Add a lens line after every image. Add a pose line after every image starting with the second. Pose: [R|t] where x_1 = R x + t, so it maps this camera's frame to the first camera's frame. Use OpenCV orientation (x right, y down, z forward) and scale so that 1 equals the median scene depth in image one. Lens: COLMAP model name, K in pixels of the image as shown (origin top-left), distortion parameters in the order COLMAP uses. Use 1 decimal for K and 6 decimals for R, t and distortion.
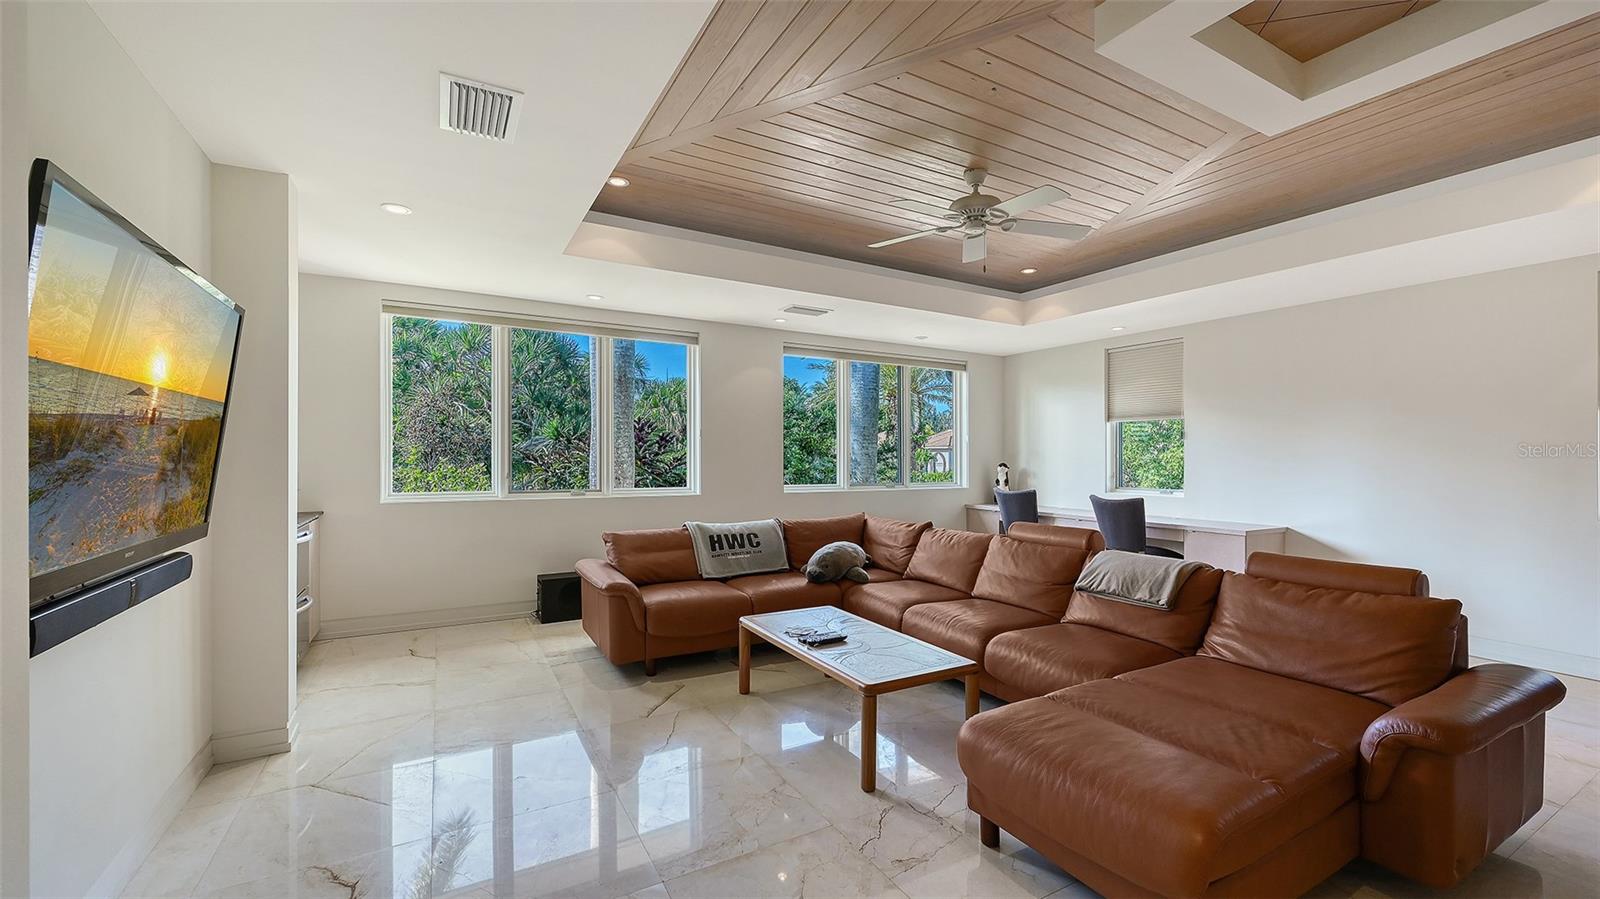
lens RADIAL K [[643.3, 0, 803.7], [0, 643.3, 447.8], [0, 0, 1]] dist [-0.000551, 0.000072]
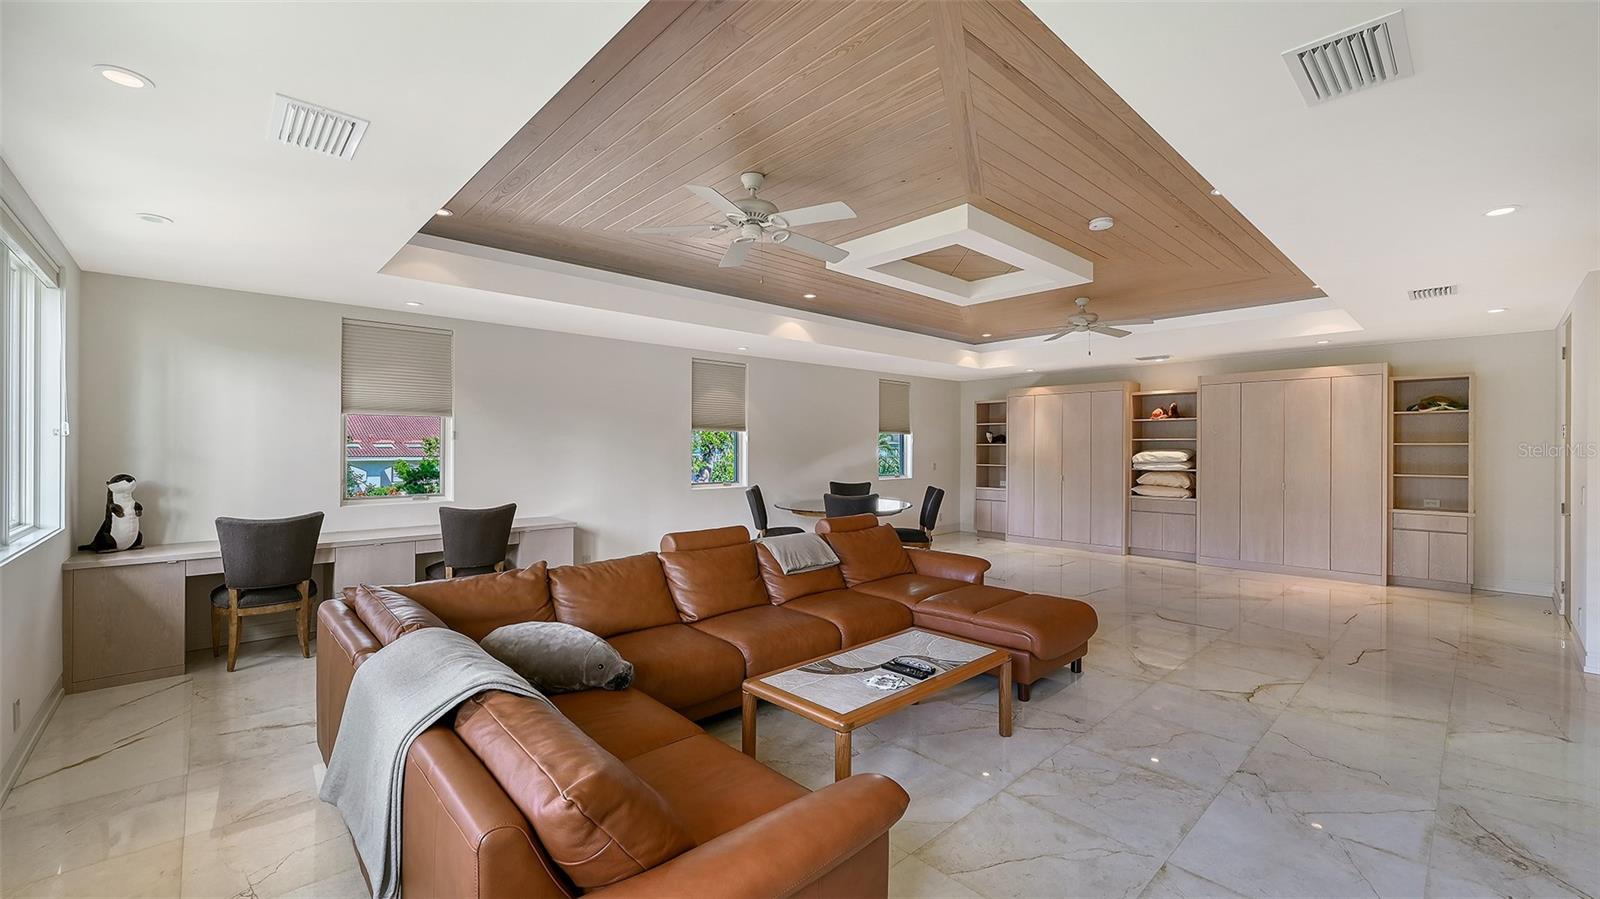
lens RADIAL K [[643.3, 0, 803.7], [0, 643.3, 447.8], [0, 0, 1]] dist [-0.000551, 0.000072]
pose [[-0.231303, -0.006070, 0.972863, -0.398287], [-0.017593, 0.999843, 0.002056, -0.011630], [-0.972723, -0.016640, -0.231373, 0.652648]]
